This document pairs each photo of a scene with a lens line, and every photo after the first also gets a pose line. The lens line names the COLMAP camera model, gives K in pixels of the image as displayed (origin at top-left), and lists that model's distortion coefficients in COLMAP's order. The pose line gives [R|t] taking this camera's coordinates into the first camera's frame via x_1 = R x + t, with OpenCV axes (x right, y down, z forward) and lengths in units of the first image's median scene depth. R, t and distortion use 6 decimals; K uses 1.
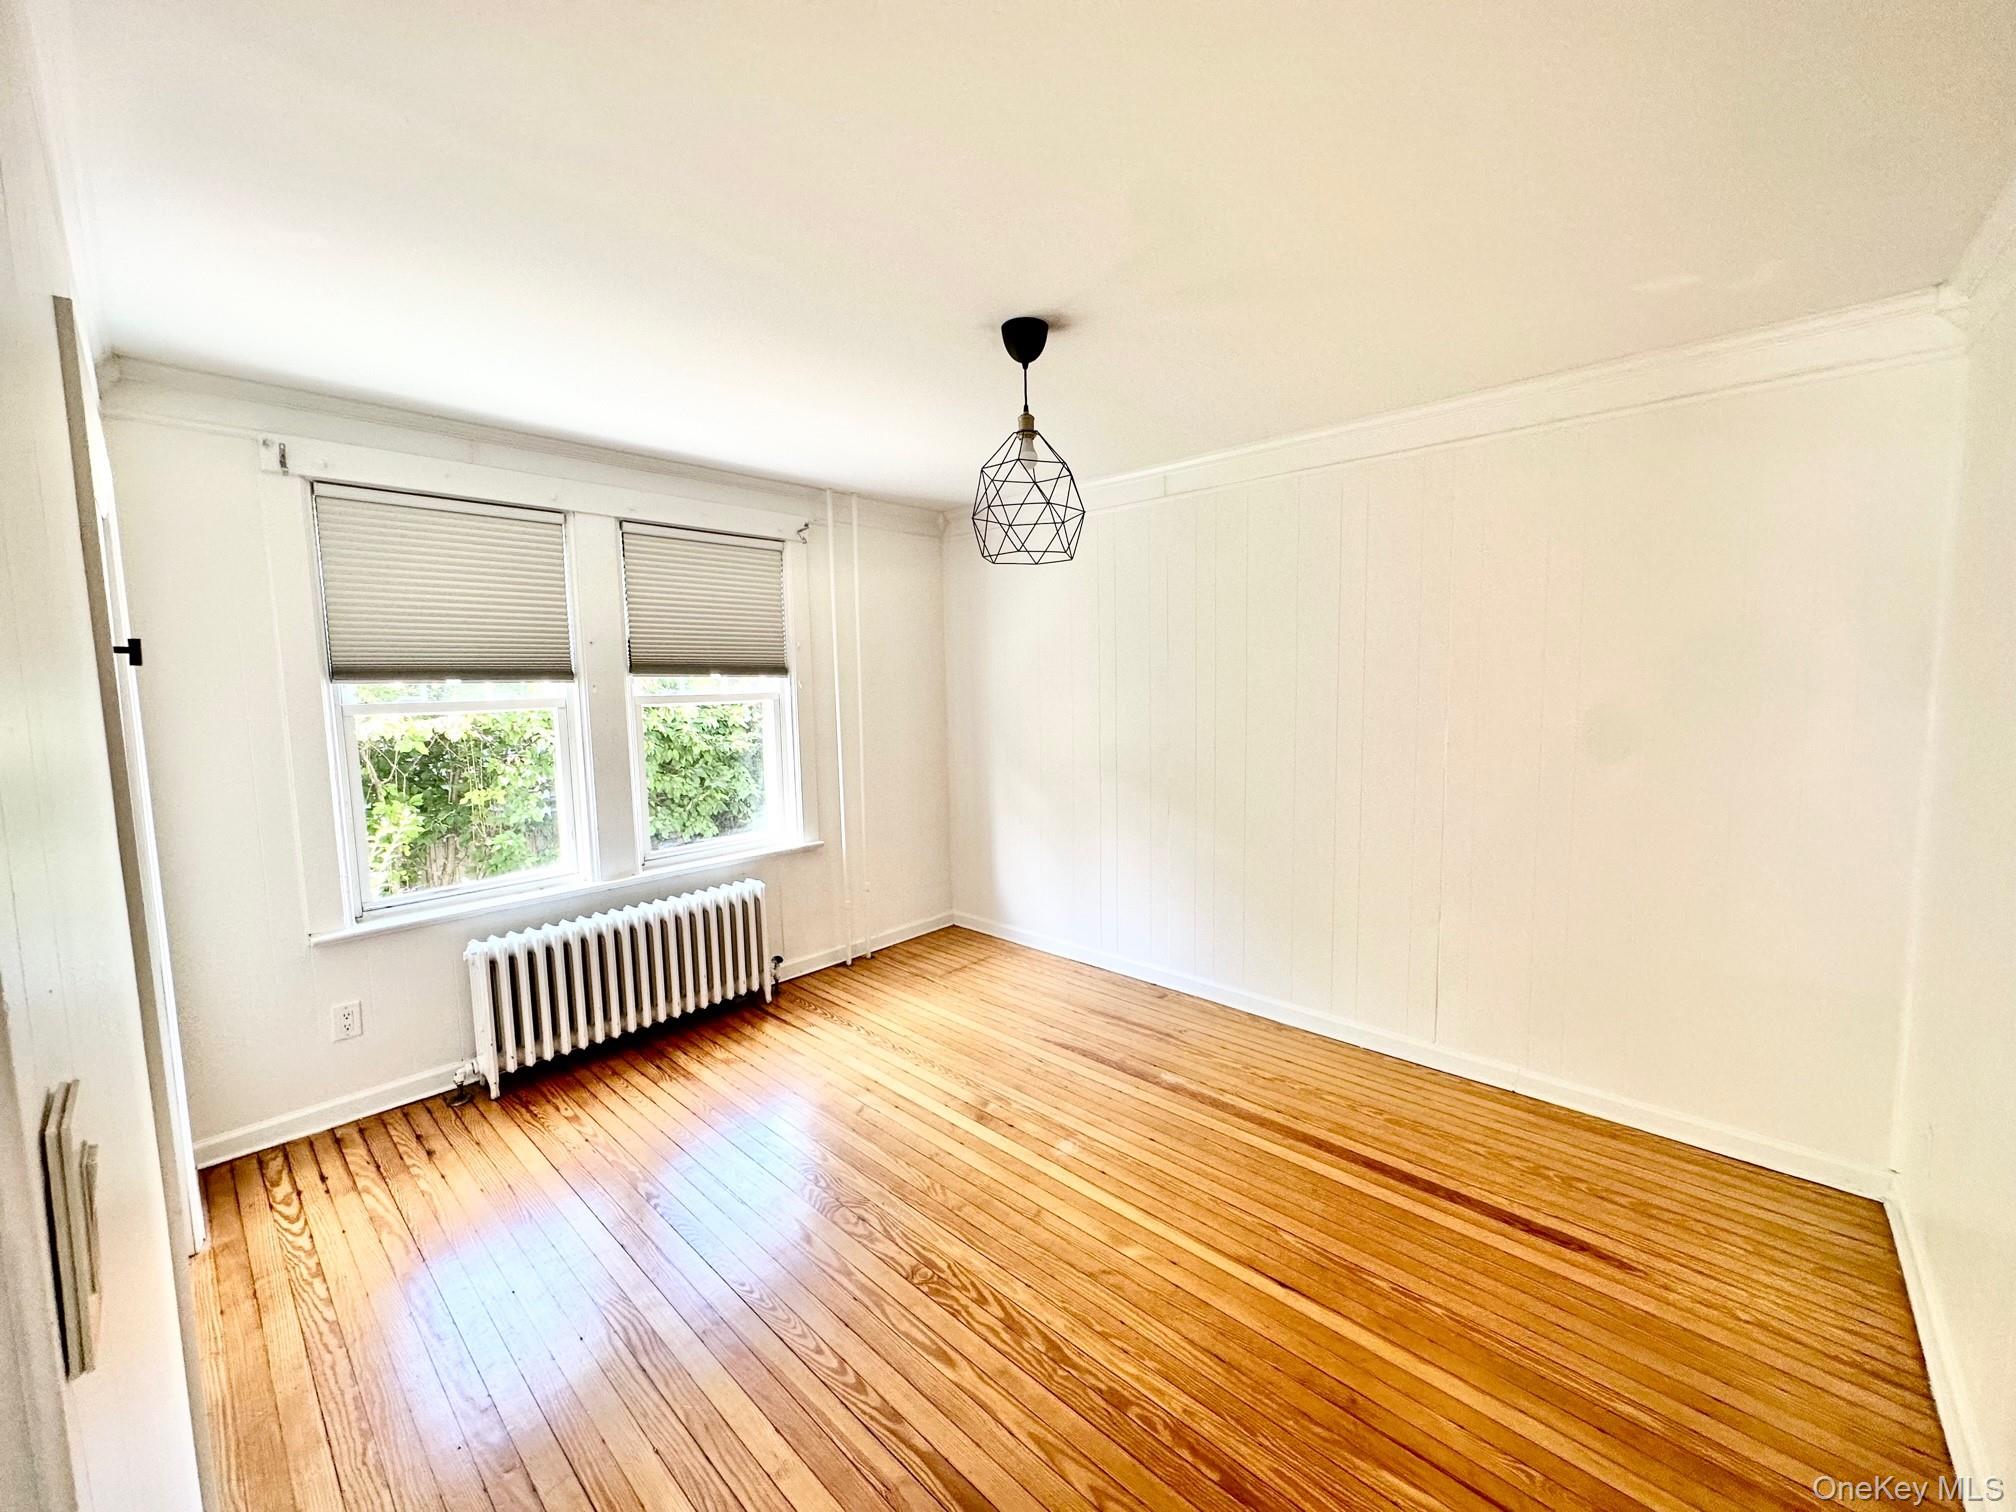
lens RADIAL K [[803.1, 0, 1007.0], [0, 803.1, 753.5], [0, 0, 1]] dist [-0.003117, 0.000007]
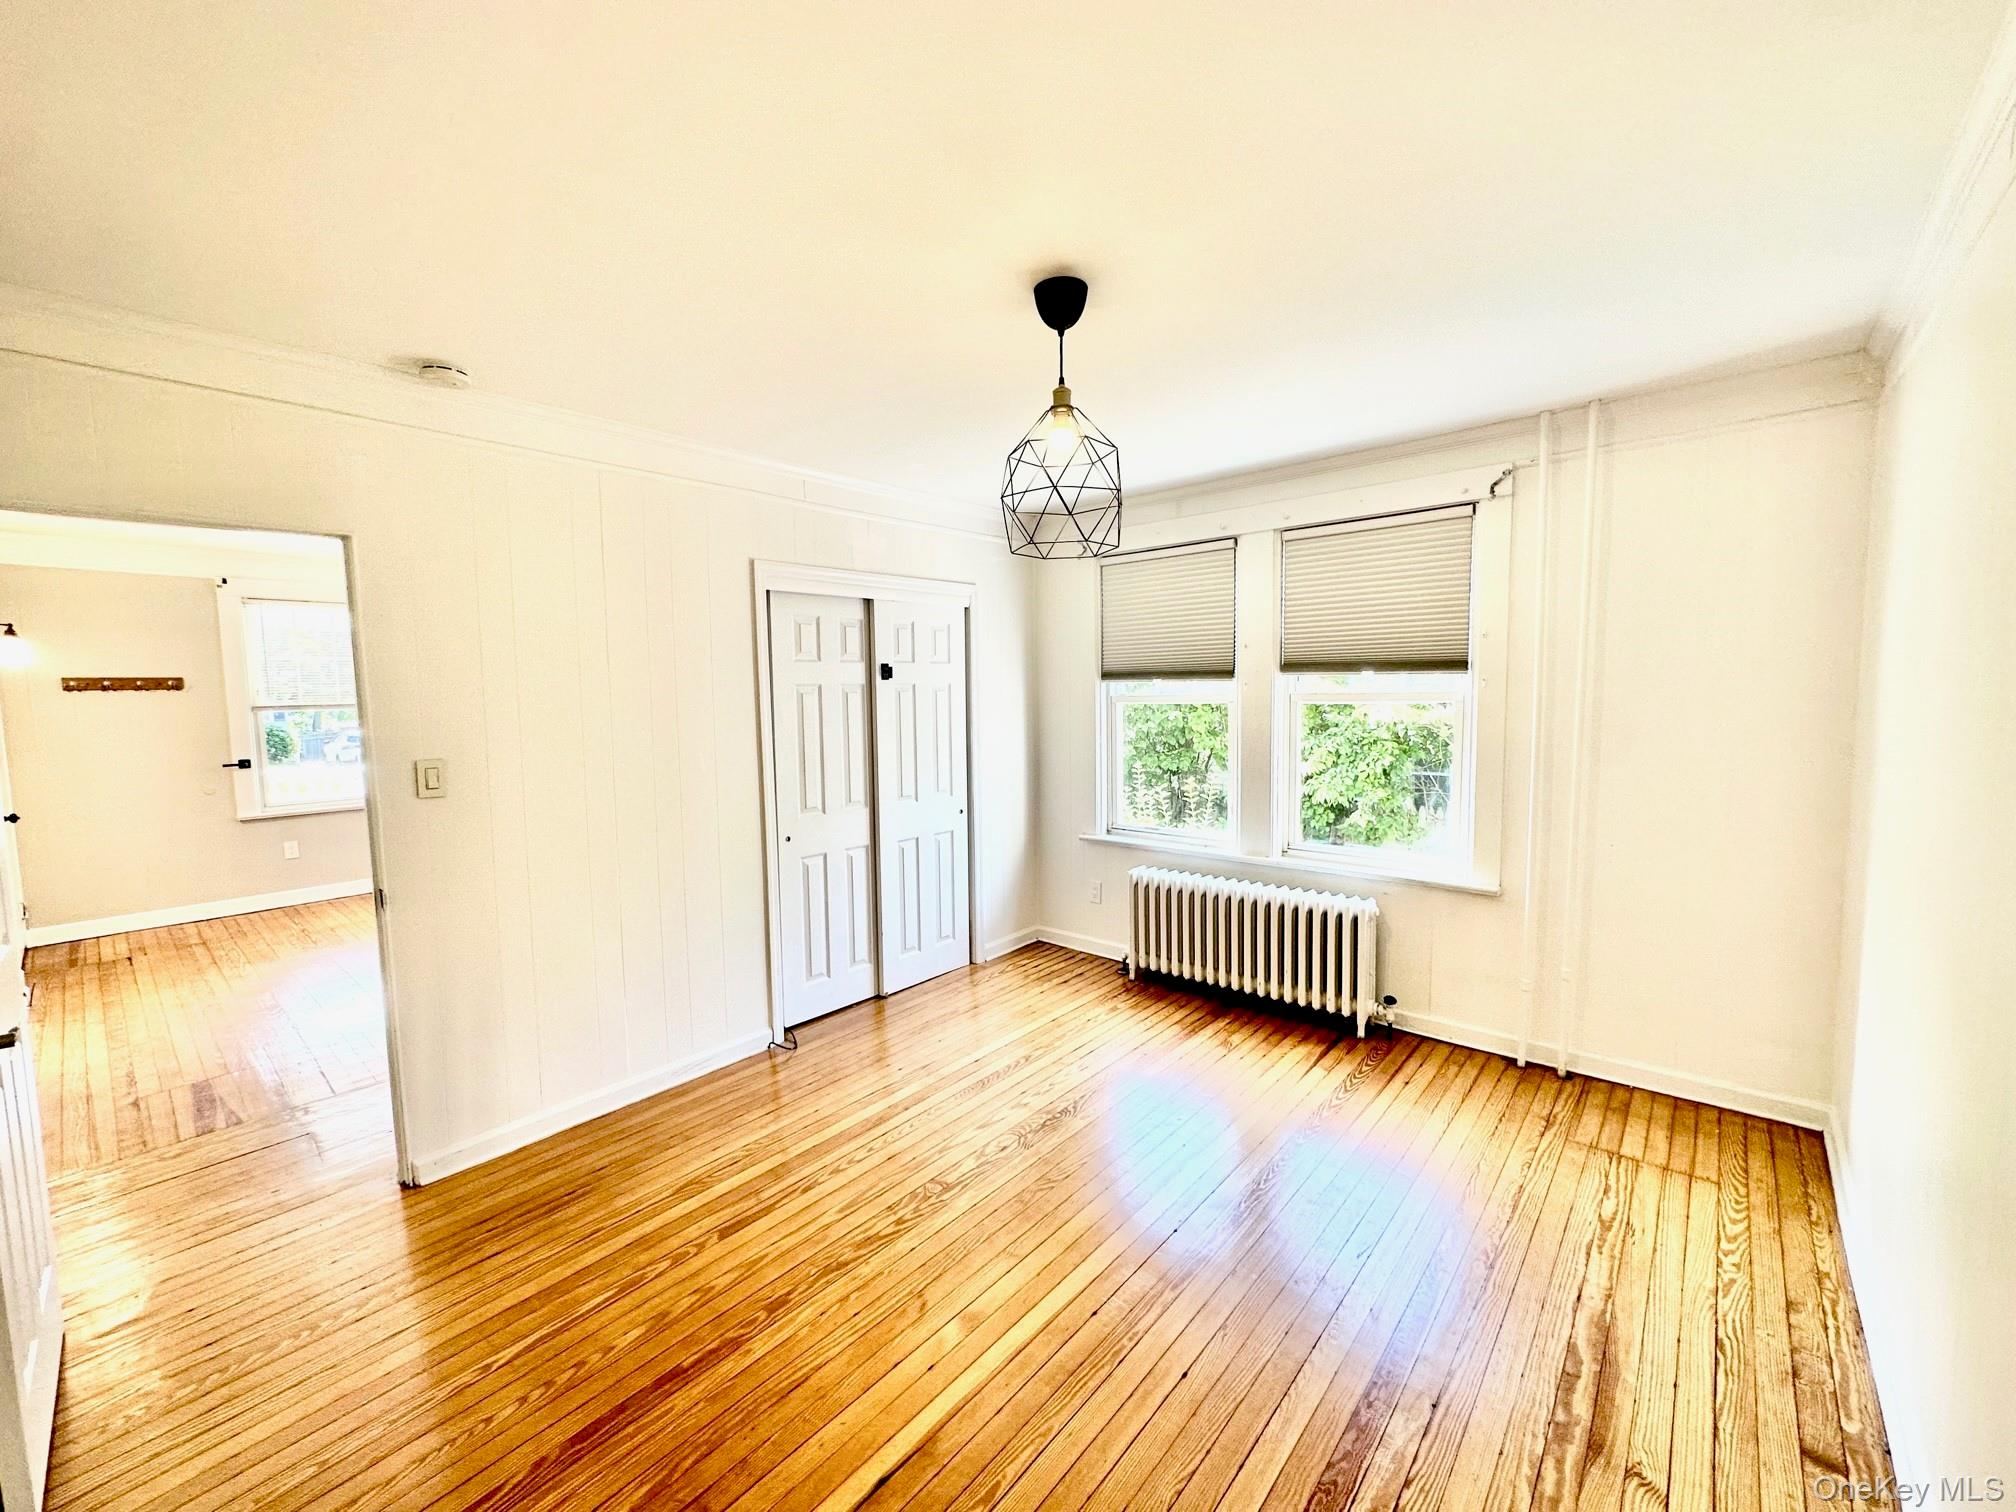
lens RADIAL K [[803.1, 0, 1007.0], [0, 803.1, 753.5], [0, 0, 1]] dist [-0.003117, 0.000007]
pose [[0.026862, 0.096630, -0.994958, 0.686023], [-0.076247, 0.992615, 0.094344, -0.073678], [0.996727, 0.073329, 0.034031, 0.685411]]
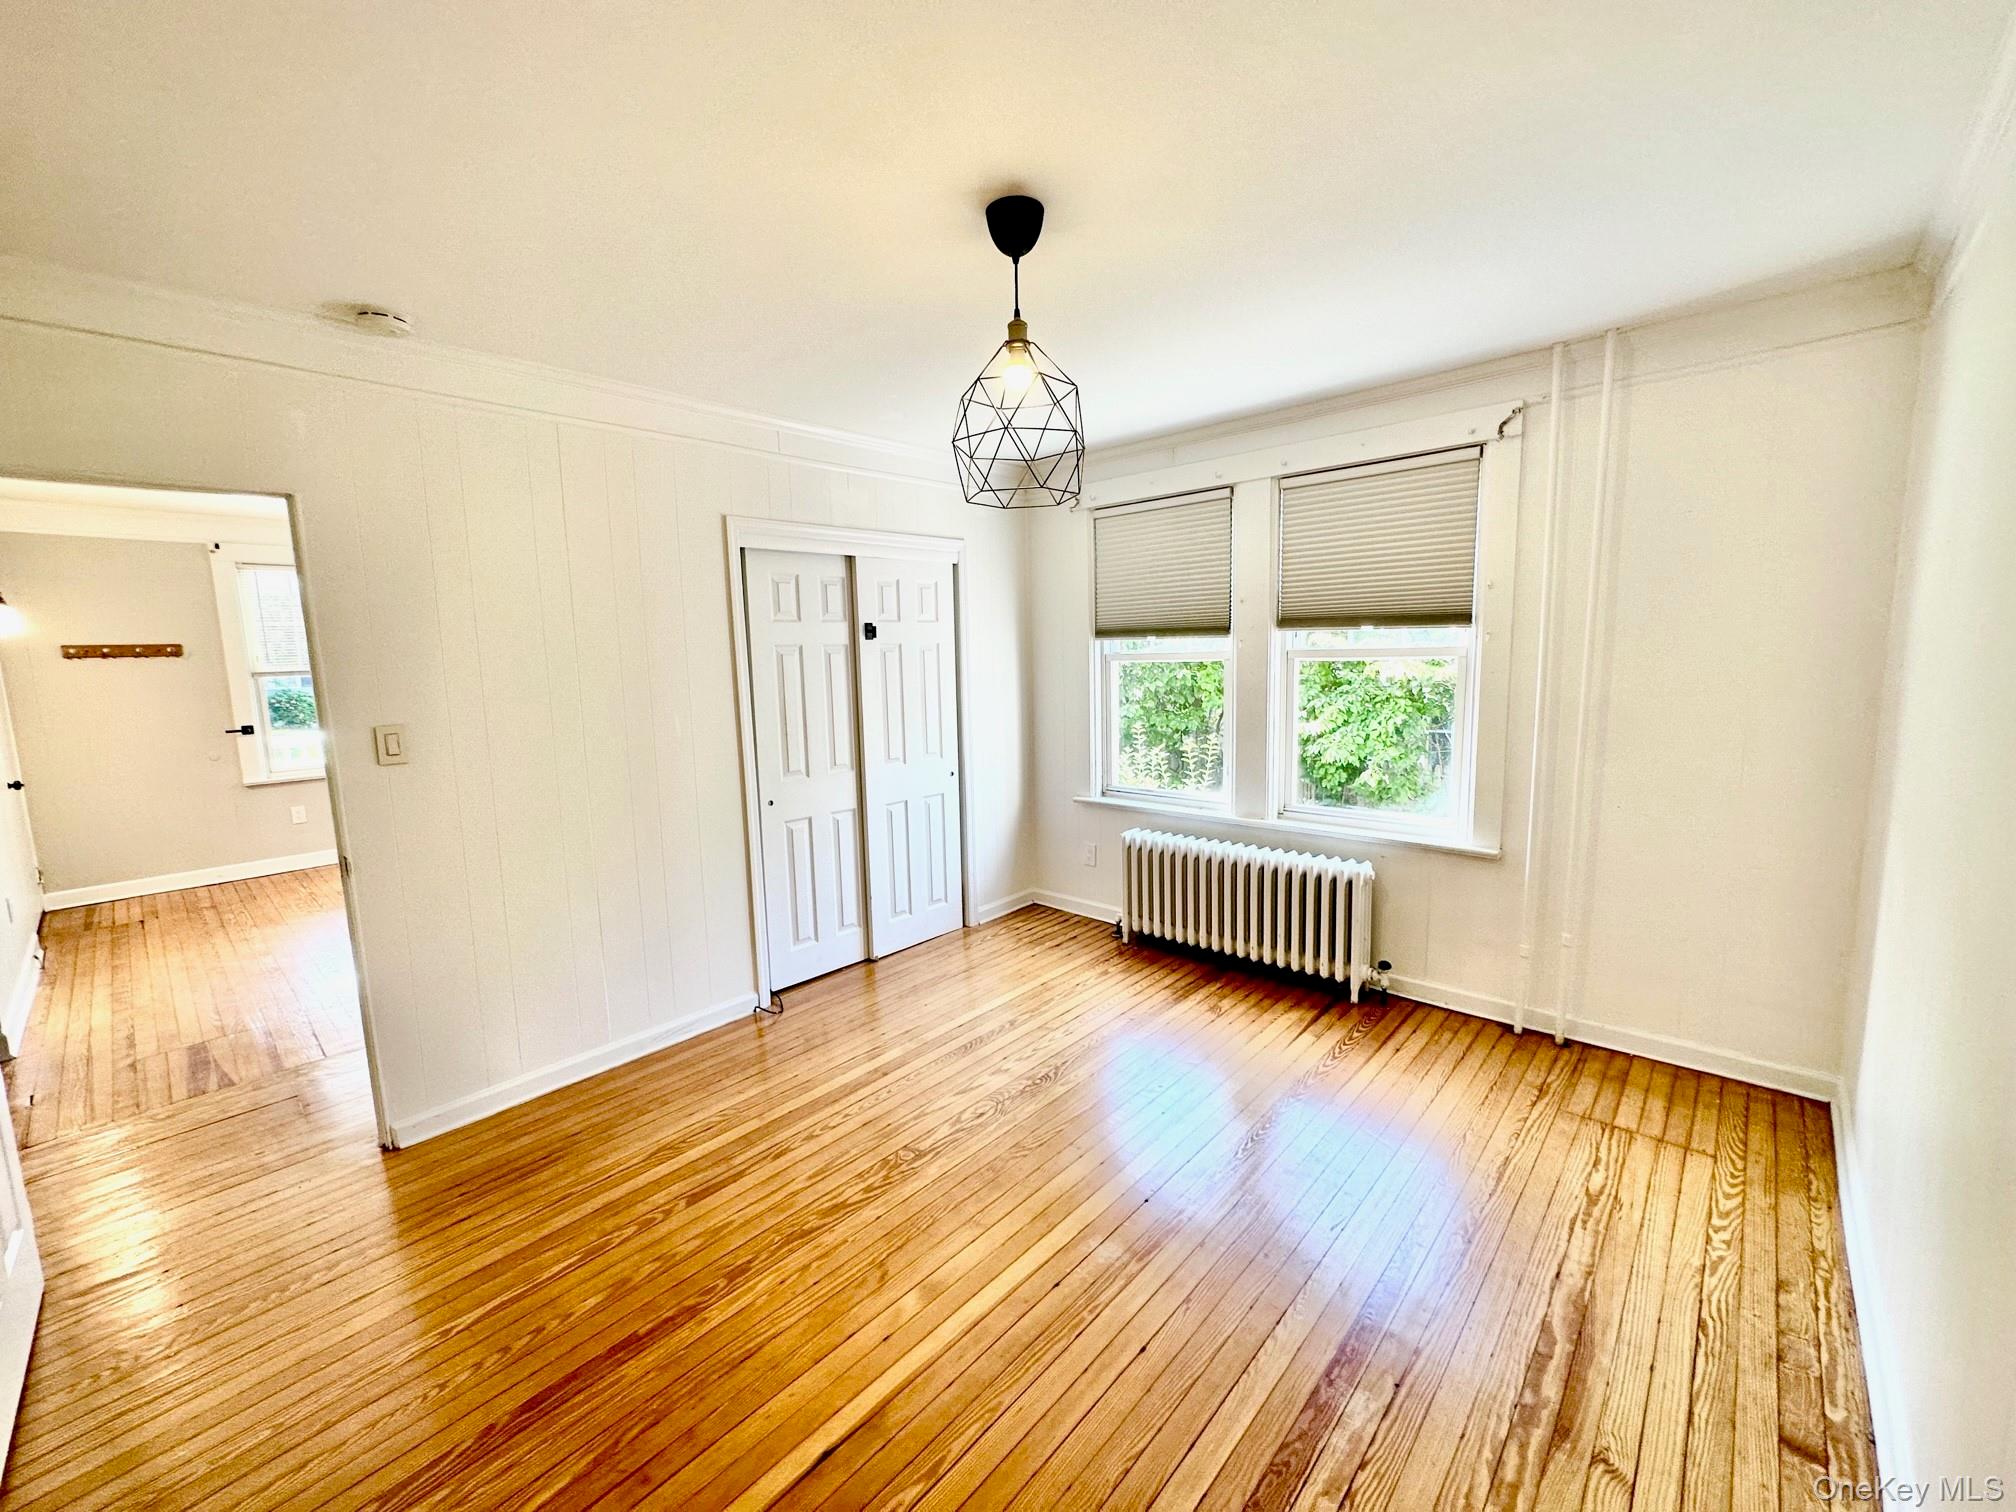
lens RADIAL K [[803.1, 0, 1007.0], [0, 803.1, 753.5], [0, 0, 1]] dist [-0.003117, 0.000007]
pose [[0.003211, 0.146062, -0.989270, 0.656182], [-0.067029, 0.987082, 0.145521, -0.076081], [0.997746, 0.065843, 0.012960, 0.735233]]
